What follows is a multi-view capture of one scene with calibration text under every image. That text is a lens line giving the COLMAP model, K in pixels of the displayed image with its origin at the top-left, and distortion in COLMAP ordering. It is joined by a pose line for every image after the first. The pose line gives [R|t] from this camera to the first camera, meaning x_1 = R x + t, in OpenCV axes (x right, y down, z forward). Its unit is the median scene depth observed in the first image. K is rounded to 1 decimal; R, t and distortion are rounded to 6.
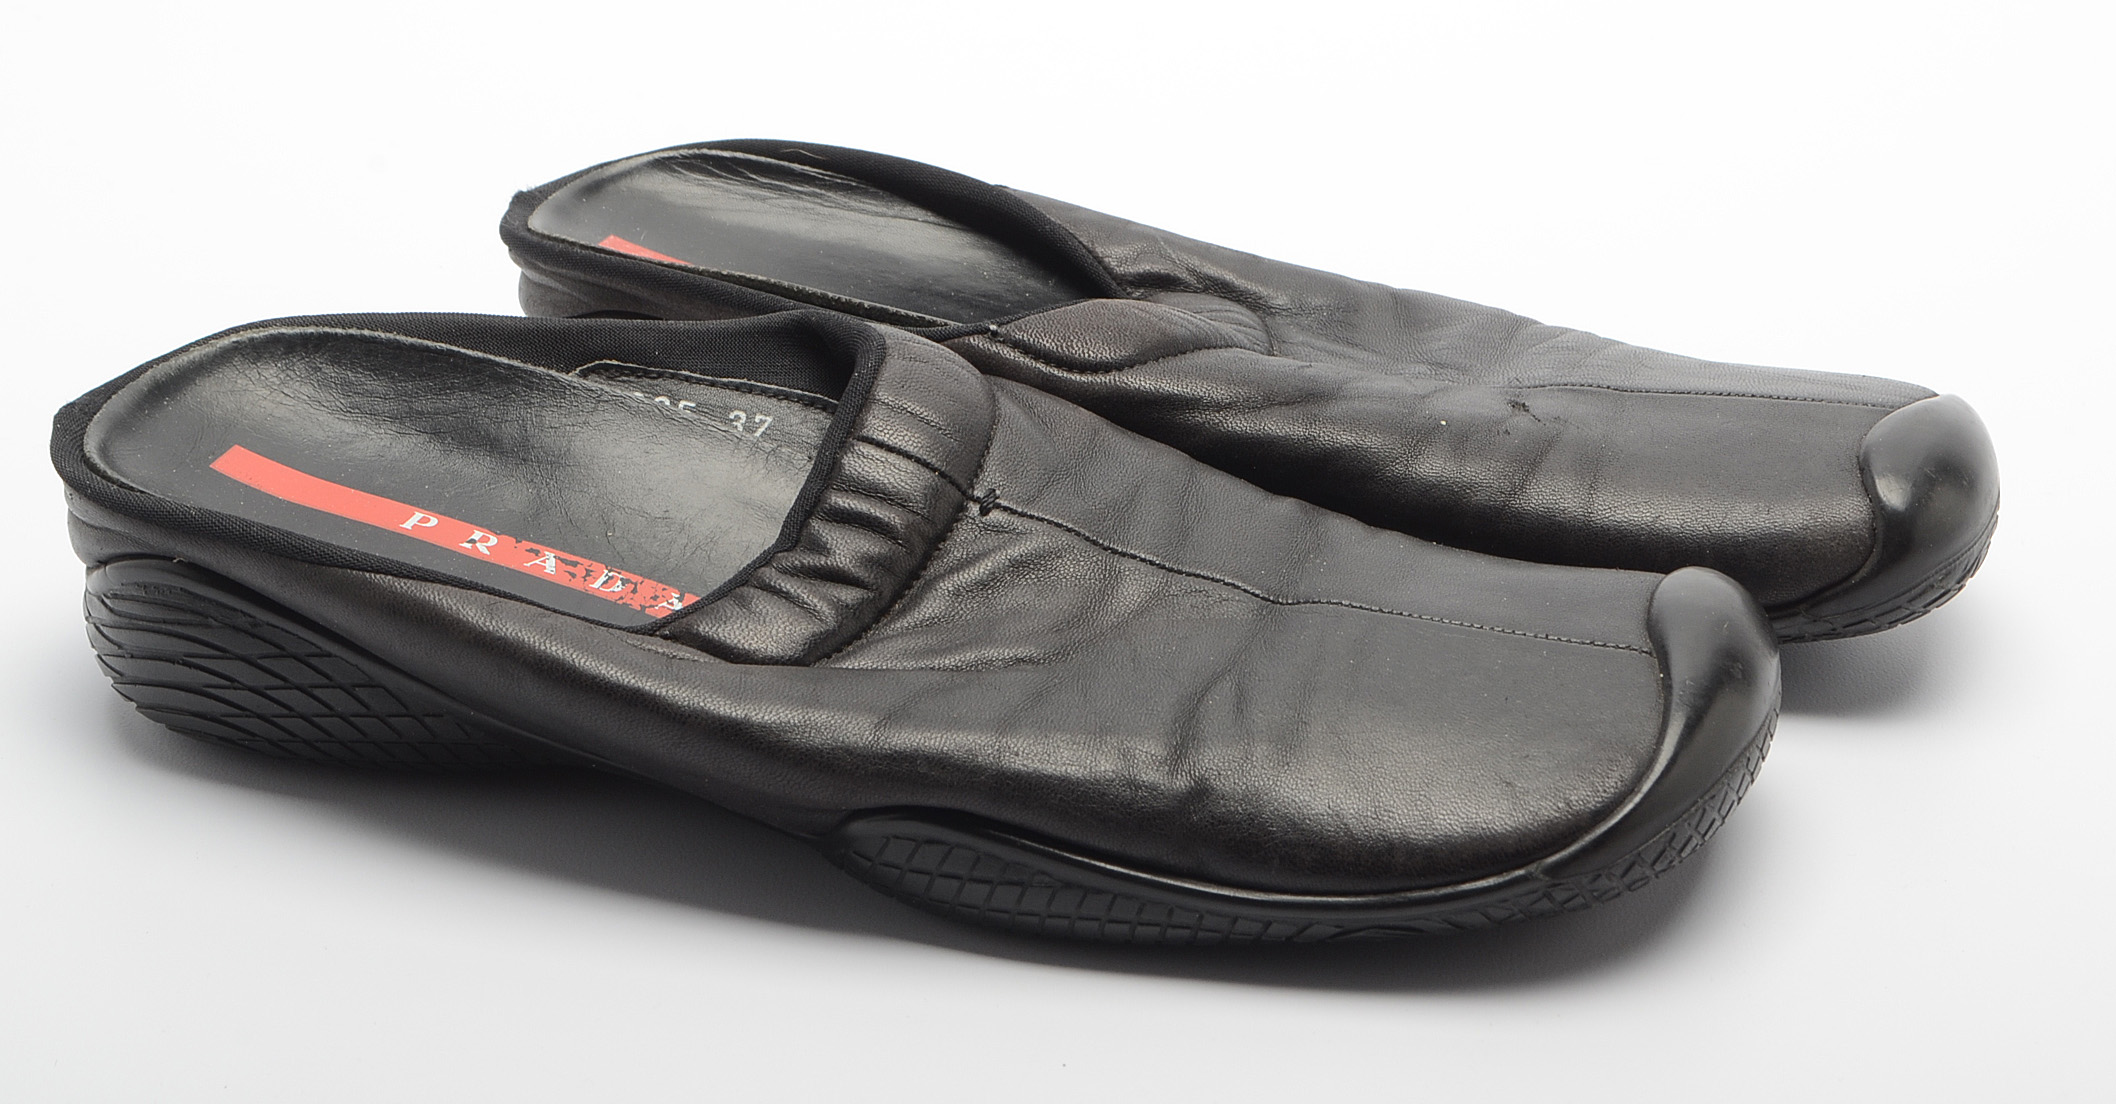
lens RADIAL K [[3743.6, 0, 1058.8], [0, 3743.6, 552.2], [0, 0, 1]] dist [0.046254, 0.000000]
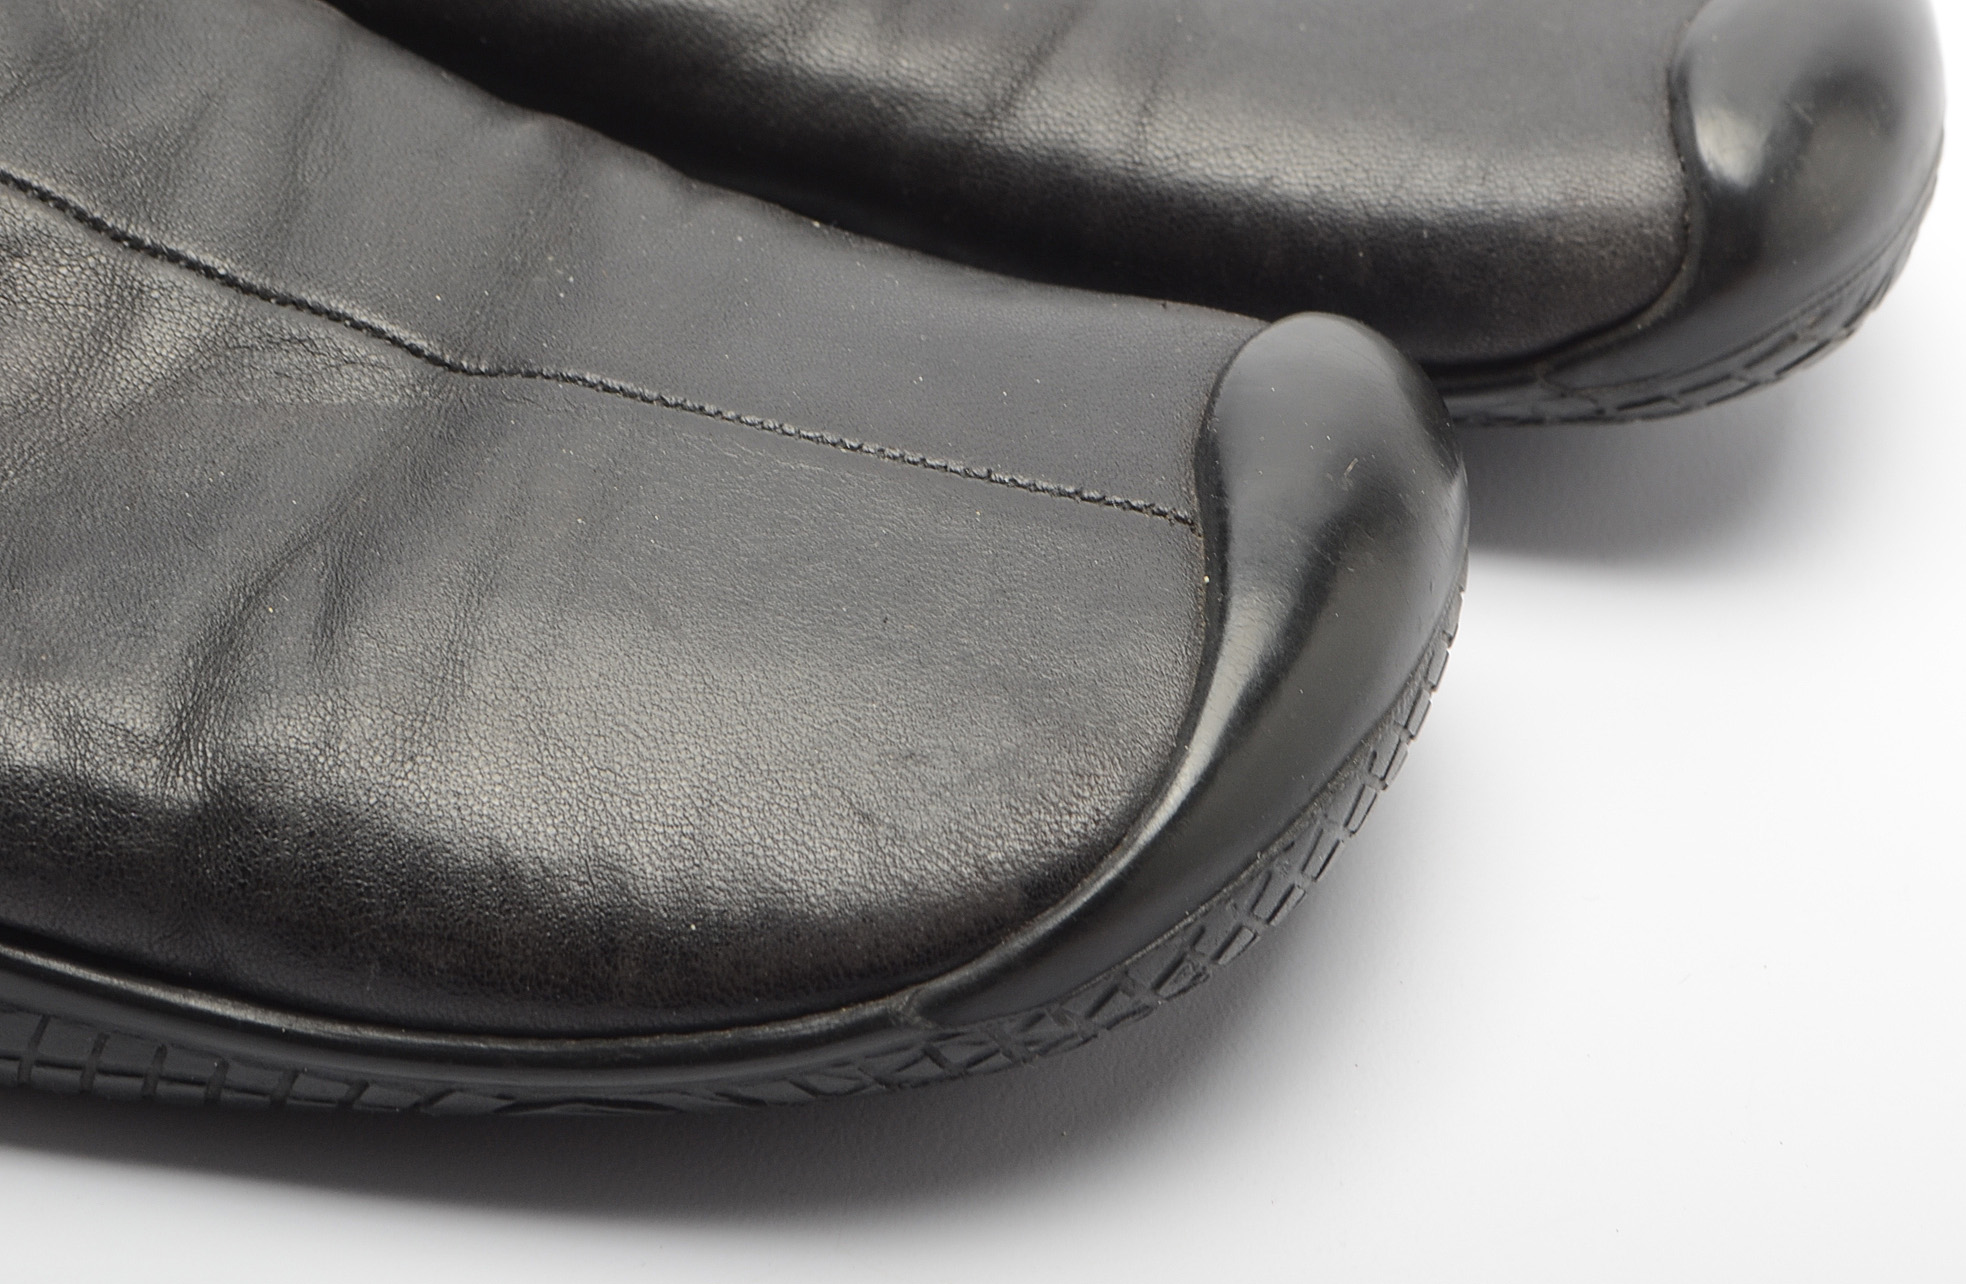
lens RADIAL K [[5116.3, 0, 982.7], [0, 5116.3, 641.4], [0, 0, 1]] dist [0.026705, 0.000000]
pose [[0.998419, 0.029367, 0.047932, 0.095238], [-0.037113, 0.984797, 0.169700, -0.067215], [-0.042220, -0.171210, 0.984329, 0.329009]]
